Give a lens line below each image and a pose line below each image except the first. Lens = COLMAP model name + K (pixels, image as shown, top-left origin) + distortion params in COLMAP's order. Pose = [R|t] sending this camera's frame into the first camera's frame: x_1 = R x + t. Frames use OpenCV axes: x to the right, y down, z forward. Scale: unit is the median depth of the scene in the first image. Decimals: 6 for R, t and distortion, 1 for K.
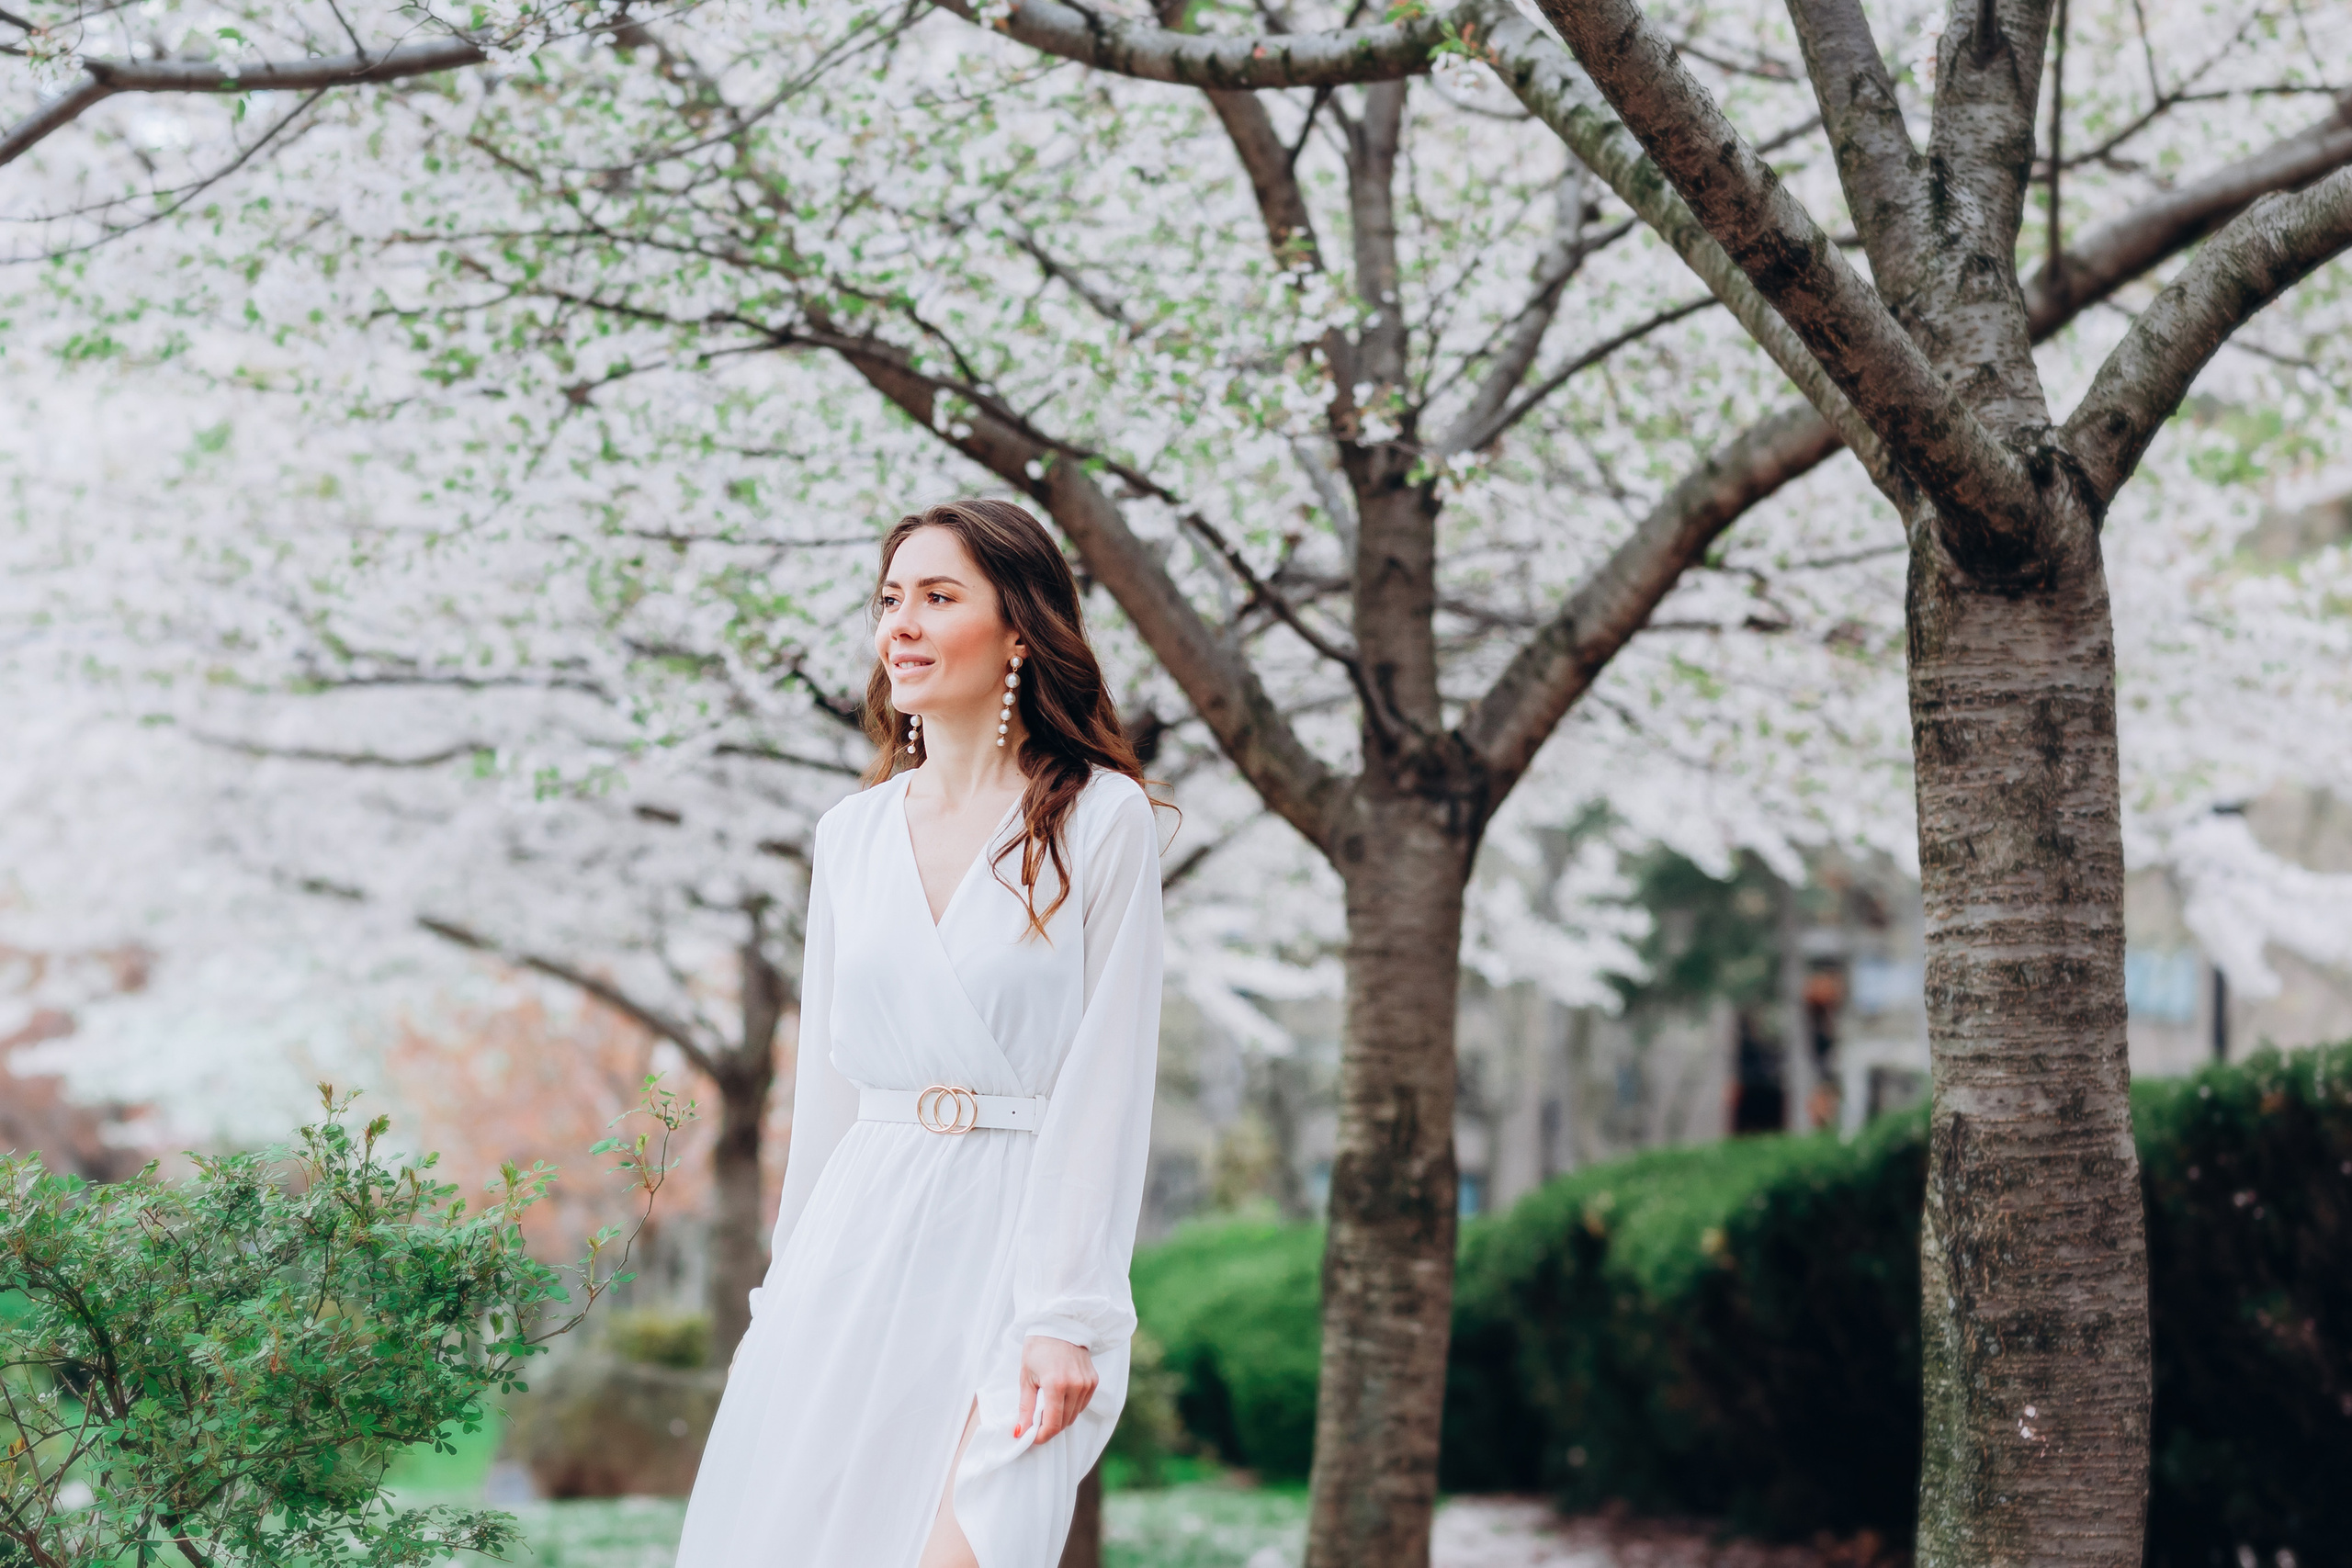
lens RADIAL K [[8649.9, 0, 1116.1], [0, 8649.9, 785.2], [0, 0, 1]] dist [-0.188475, 0.393724]
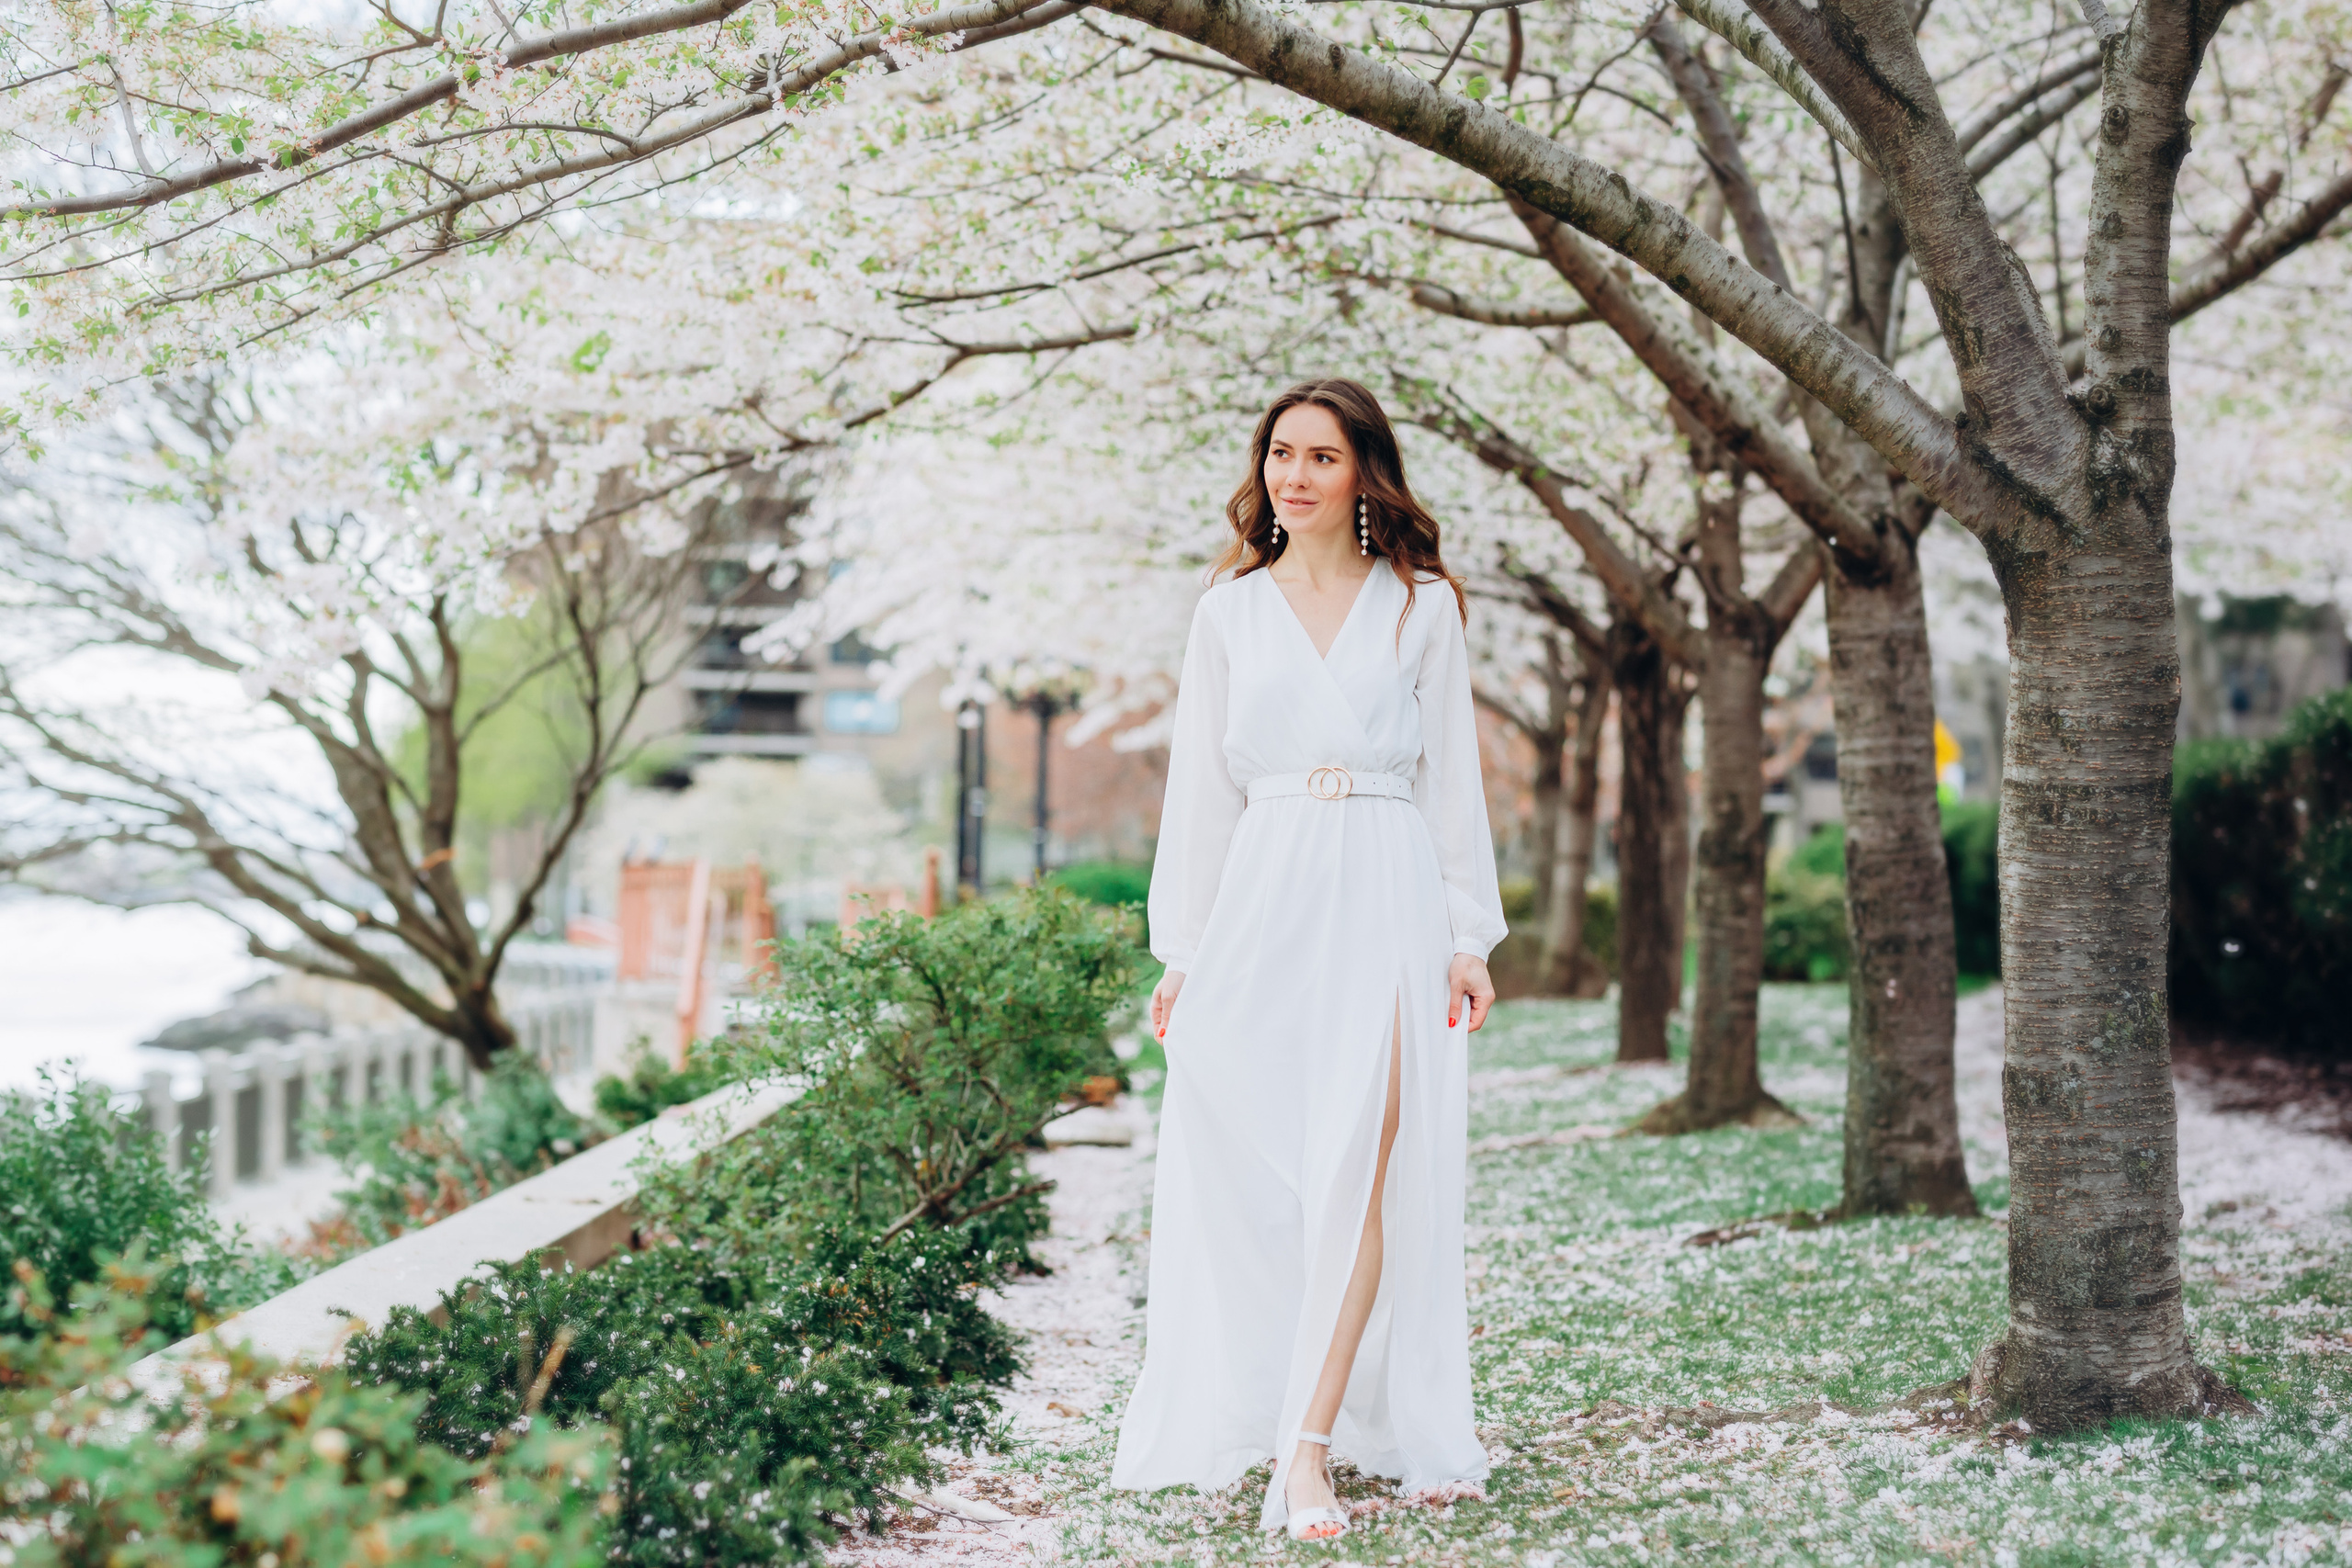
lens RADIAL K [[6550.8, 0, 1177.4], [0, 6550.8, 828.3], [0, 0, 1]] dist [0.028093, -0.524336]
pose [[0.988824, -0.036199, -0.144628, 0.164224], [0.045185, 0.997215, 0.059336, -0.064762], [0.142077, -0.065208, 0.987705, -0.569395]]
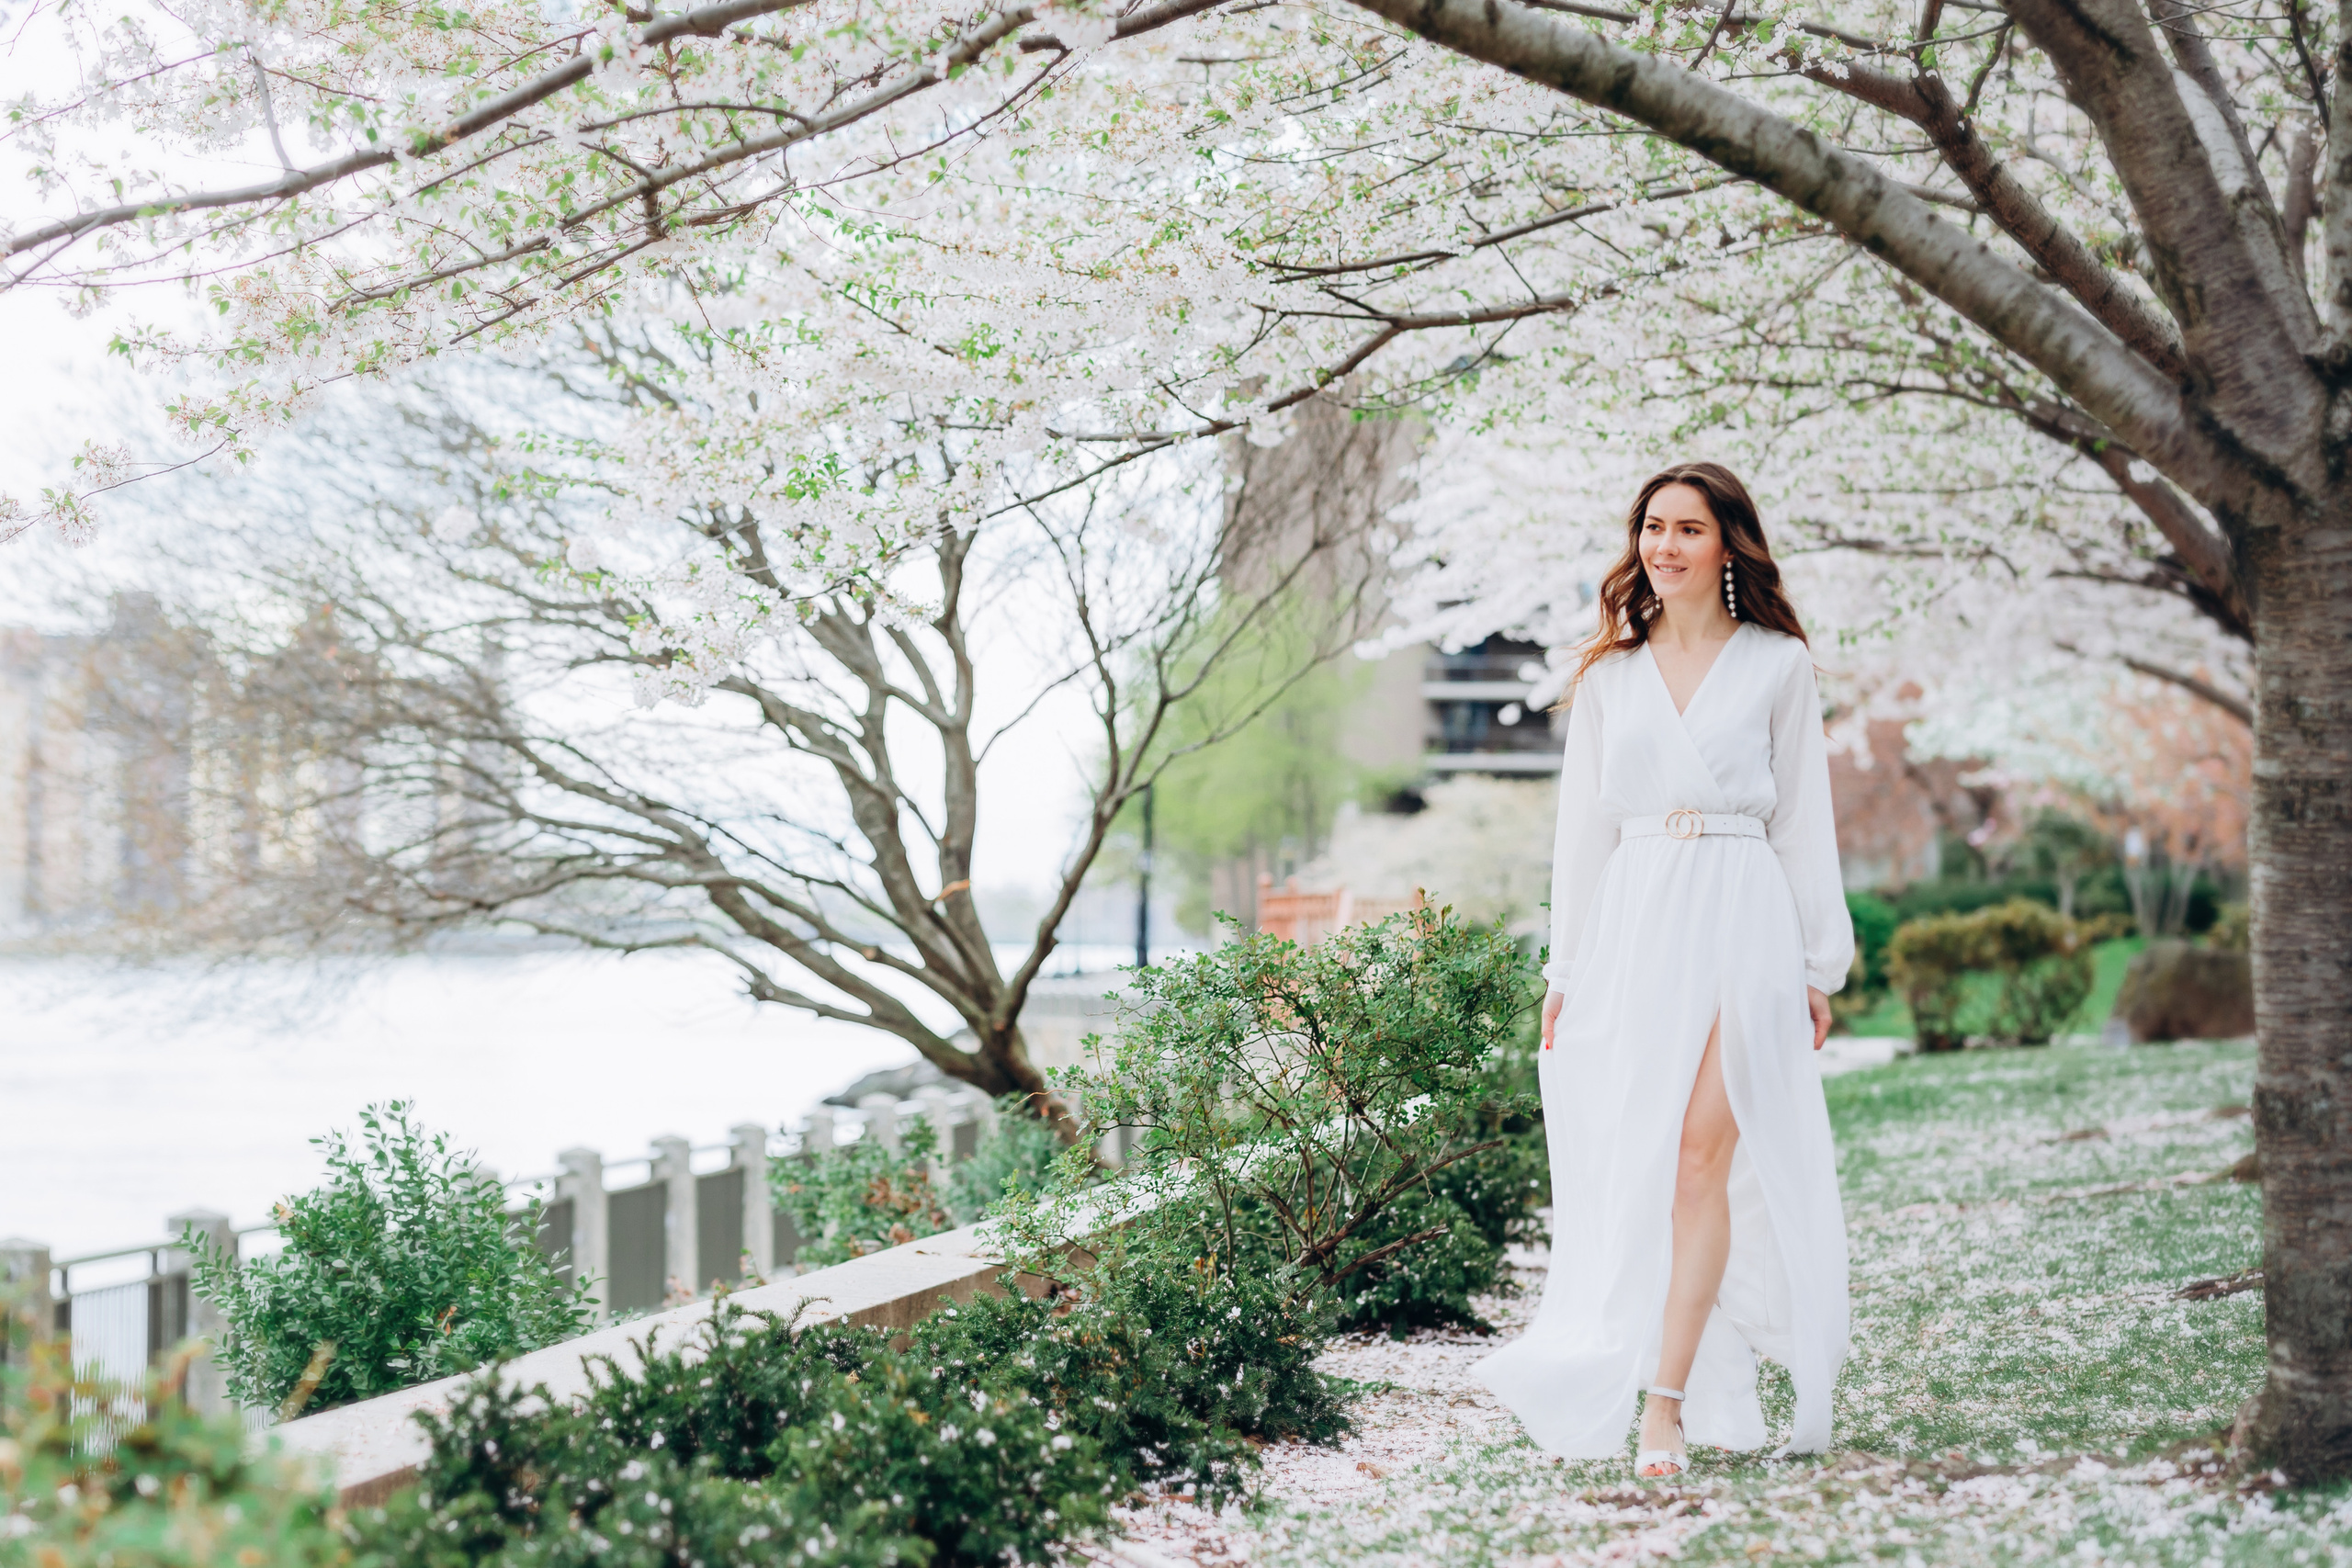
lens RADIAL K [[7470.9, 0, 994.0], [0, 7470.9, 776.8], [0, 0, 1]] dist [0.047430, -1.236181]
pose [[0.951835, -0.052061, -0.302159, 0.306738], [0.066867, 0.997005, 0.038858, -0.058722], [0.299231, -0.057191, 0.952465, -0.618868]]
